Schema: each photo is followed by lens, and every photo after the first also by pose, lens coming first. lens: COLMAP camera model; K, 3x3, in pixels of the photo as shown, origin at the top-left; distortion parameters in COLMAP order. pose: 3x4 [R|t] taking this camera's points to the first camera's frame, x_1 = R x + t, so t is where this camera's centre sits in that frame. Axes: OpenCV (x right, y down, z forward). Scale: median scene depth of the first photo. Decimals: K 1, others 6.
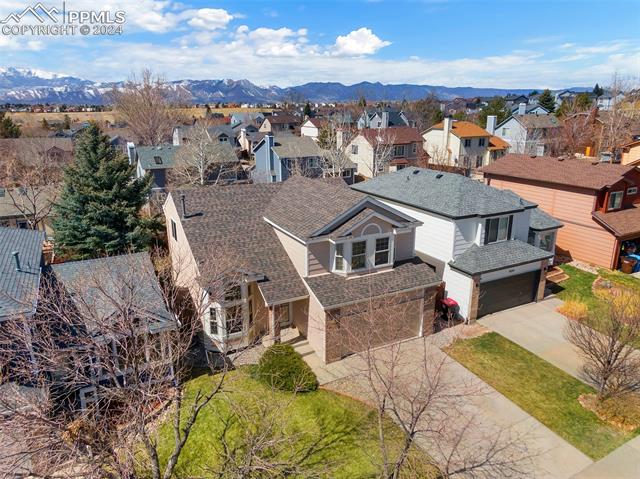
lens RADIAL K [[456.1, 0, 318.4], [0, 456.1, 226.1], [0, 0, 1]] dist [-0.002517, -0.005846]
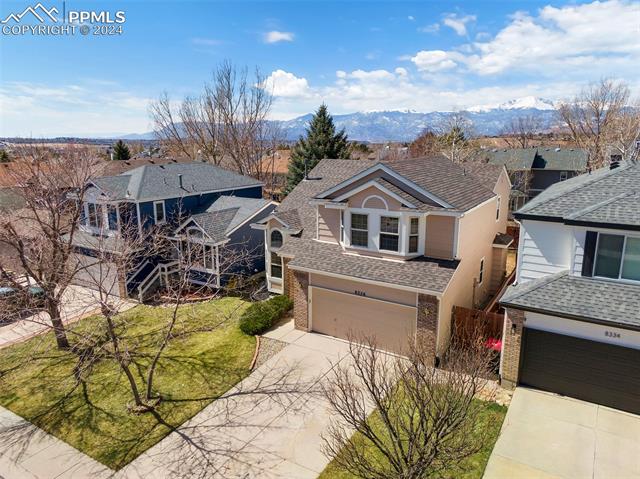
lens RADIAL K [[456.1, 0, 318.4], [0, 456.1, 226.1], [0, 0, 1]] dist [-0.002517, -0.005846]
pose [[0.507527, 0.168127, -0.845074, 0.755755], [-0.218547, 0.973824, 0.062489, 0.018780], [0.833459, 0.152974, 0.530985, 0.460995]]
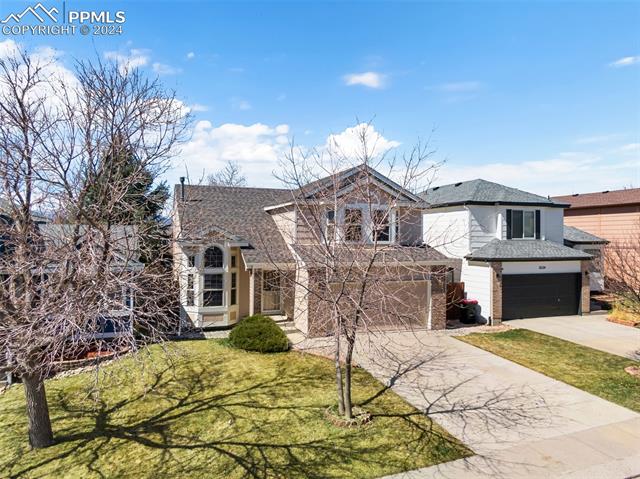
lens RADIAL K [[456.1, 0, 318.4], [0, 456.1, 226.1], [0, 0, 1]] dist [-0.002517, -0.005846]
pose [[0.990509, 0.003180, -0.137412, 0.140174], [-0.041753, 0.959450, -0.278768, 0.312436], [0.130954, 0.281859, 0.950477, 0.124190]]
